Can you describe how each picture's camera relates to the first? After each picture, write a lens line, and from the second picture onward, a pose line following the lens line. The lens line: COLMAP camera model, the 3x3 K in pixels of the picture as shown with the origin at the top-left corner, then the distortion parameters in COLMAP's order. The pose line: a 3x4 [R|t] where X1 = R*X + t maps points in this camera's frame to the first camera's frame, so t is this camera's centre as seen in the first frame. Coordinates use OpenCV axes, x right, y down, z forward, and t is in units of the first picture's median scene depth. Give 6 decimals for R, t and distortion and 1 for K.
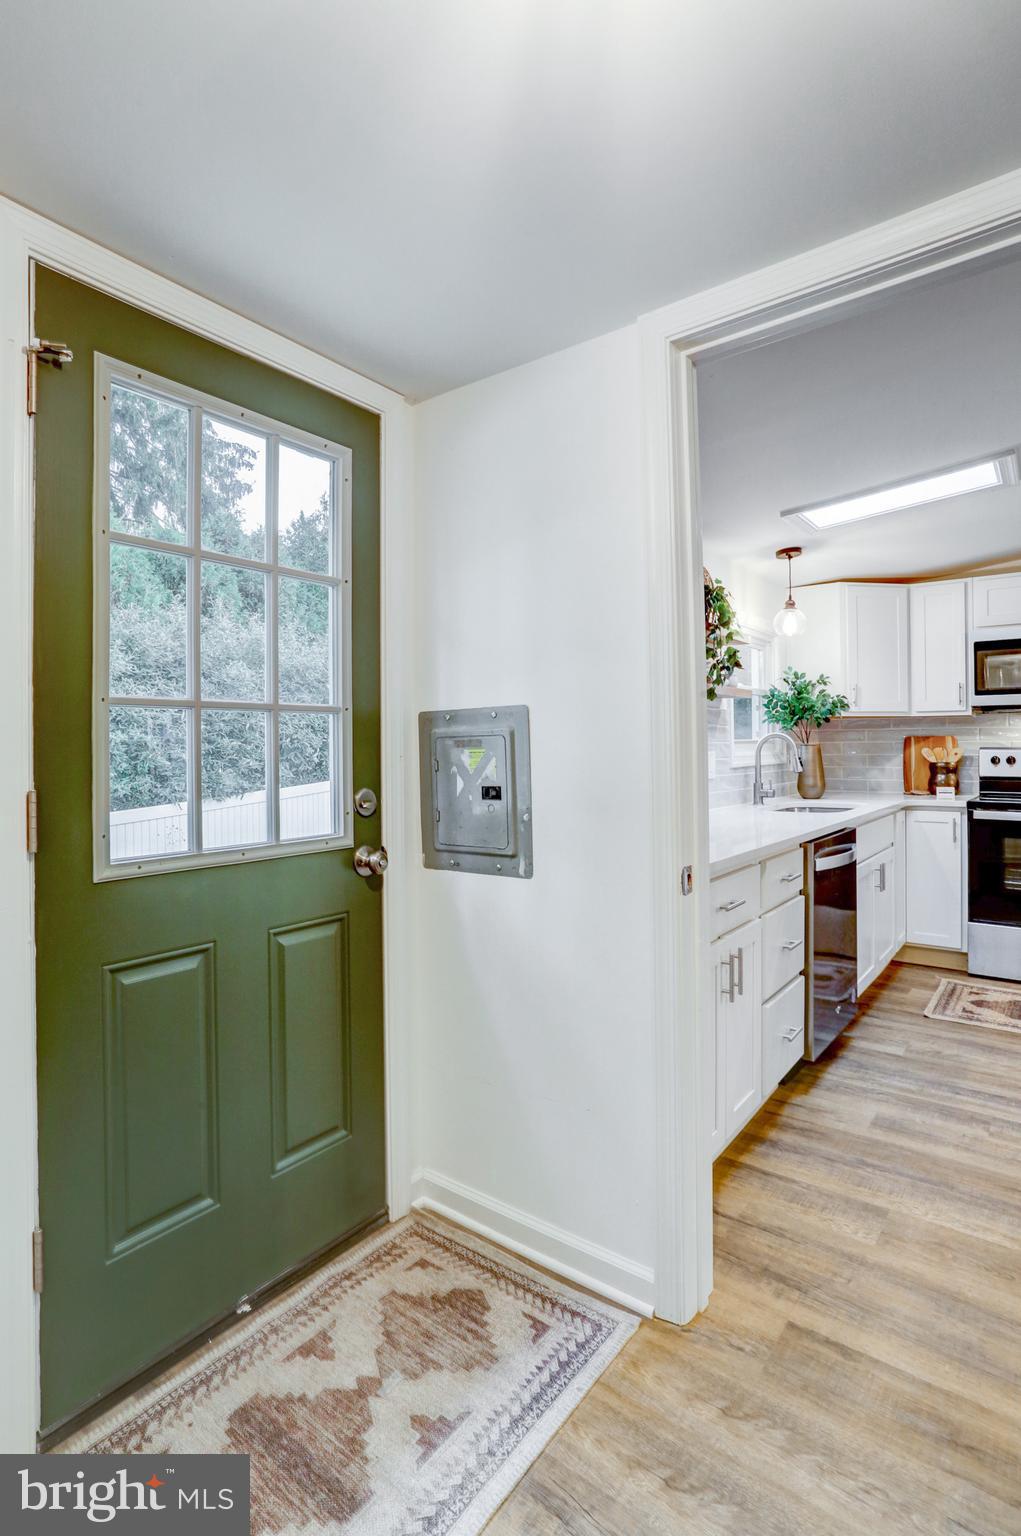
lens RADIAL K [[766.6, 0, 510.6], [0, 766.6, 722.6], [0, 0, 1]] dist [-0.000275, 0.000055]
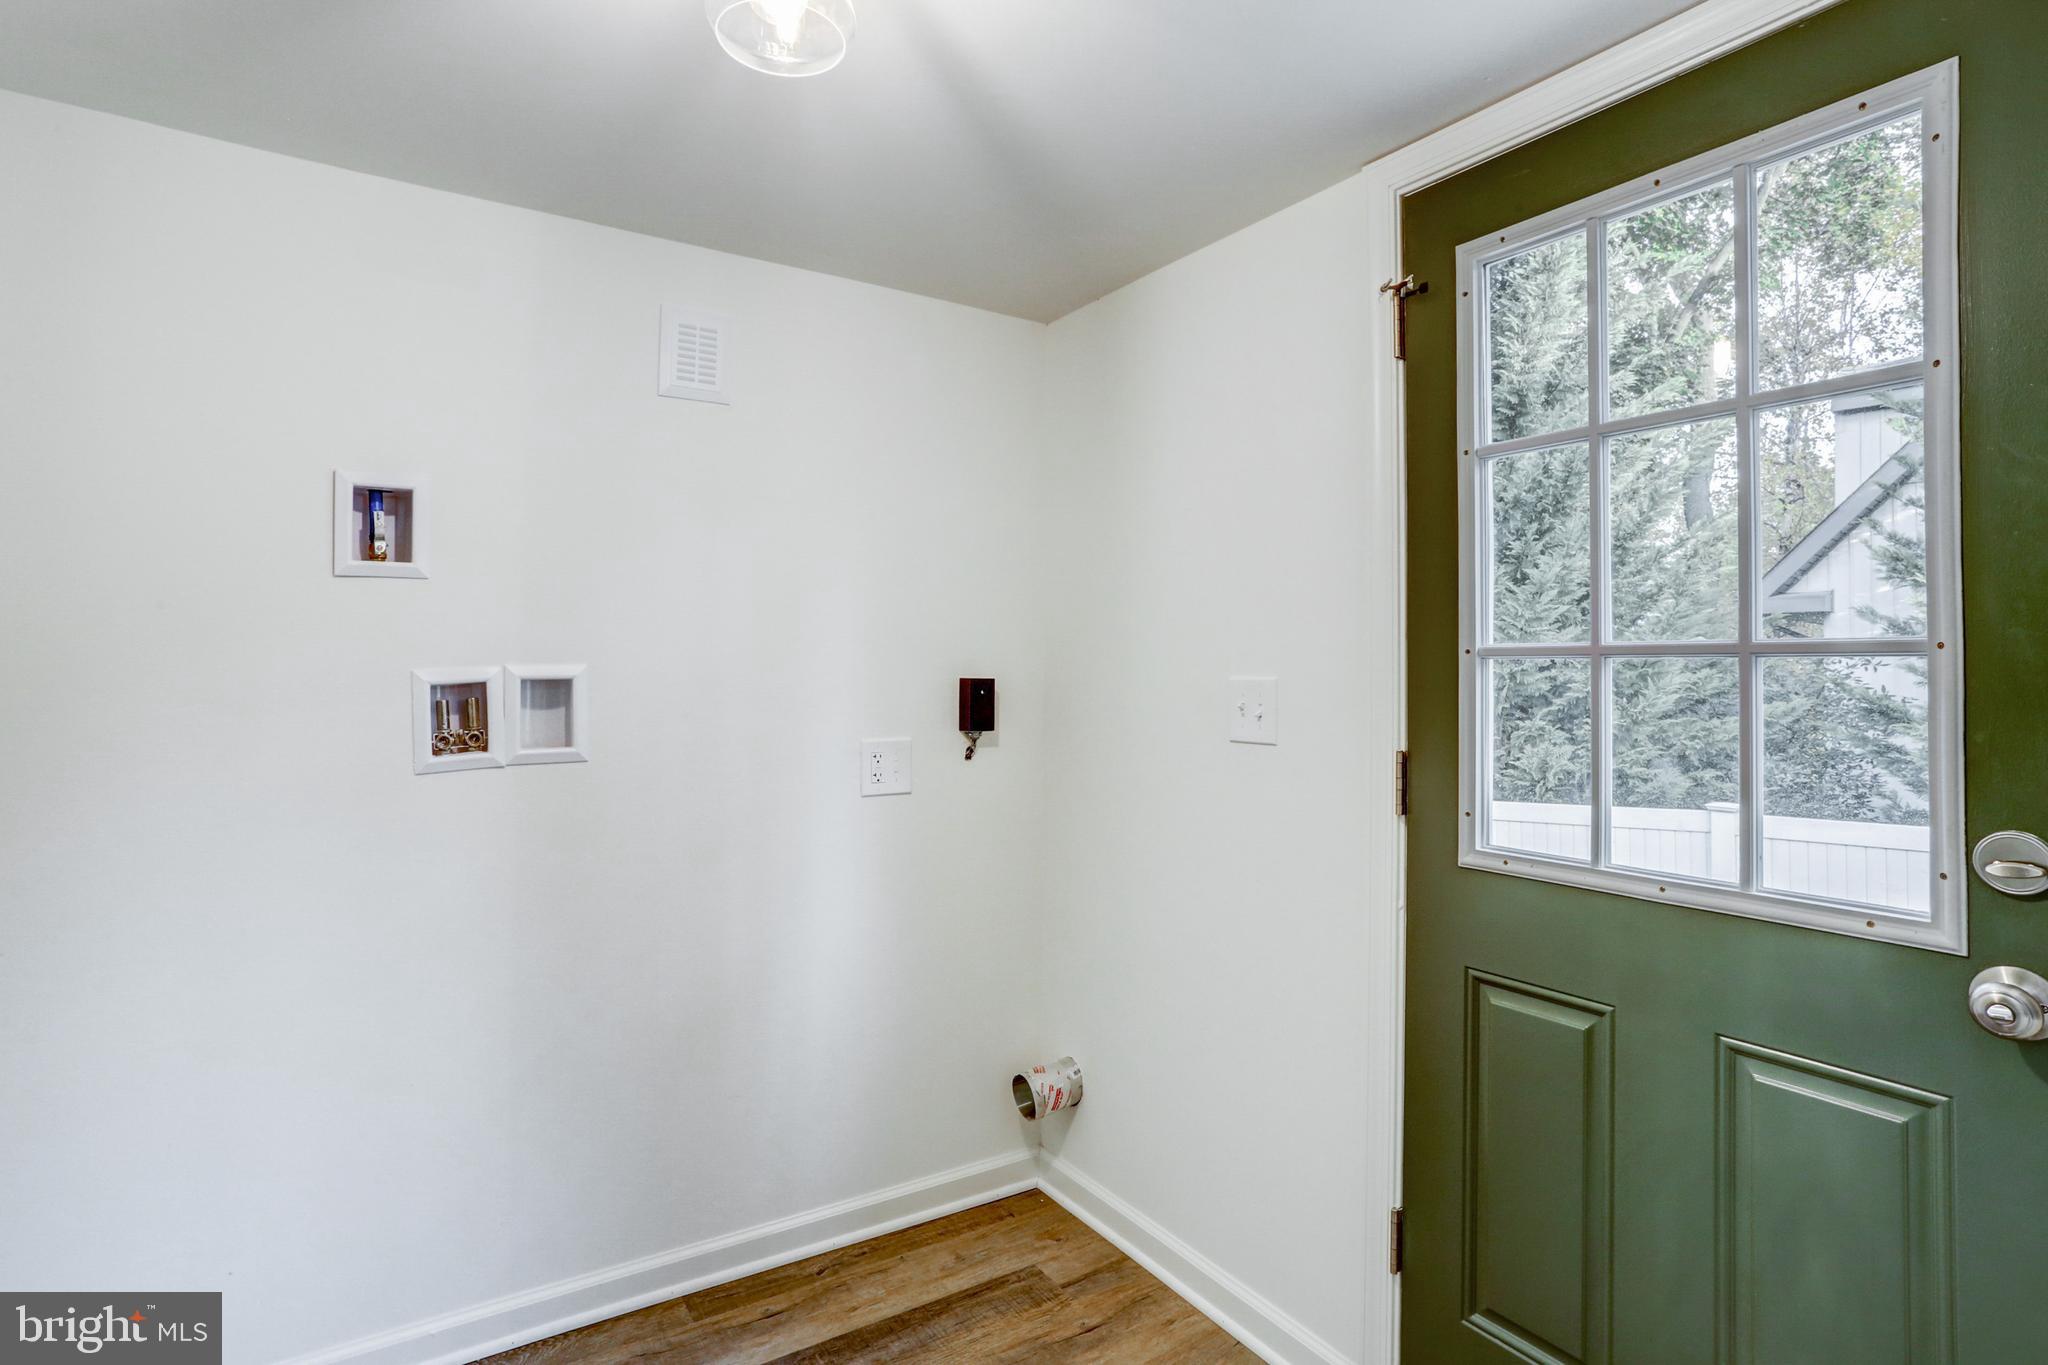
lens RADIAL K [[1022.1, 0, 1024.0], [0, 1022.1, 682.5], [0, 0, 1]] dist [-0.000275, 0.000055]
pose [[-0.303775, -0.008219, -0.952708, 0.640702], [-0.000883, 0.999965, -0.008345, 0.013360], [0.952744, -0.001693, -0.303771, 0.818004]]
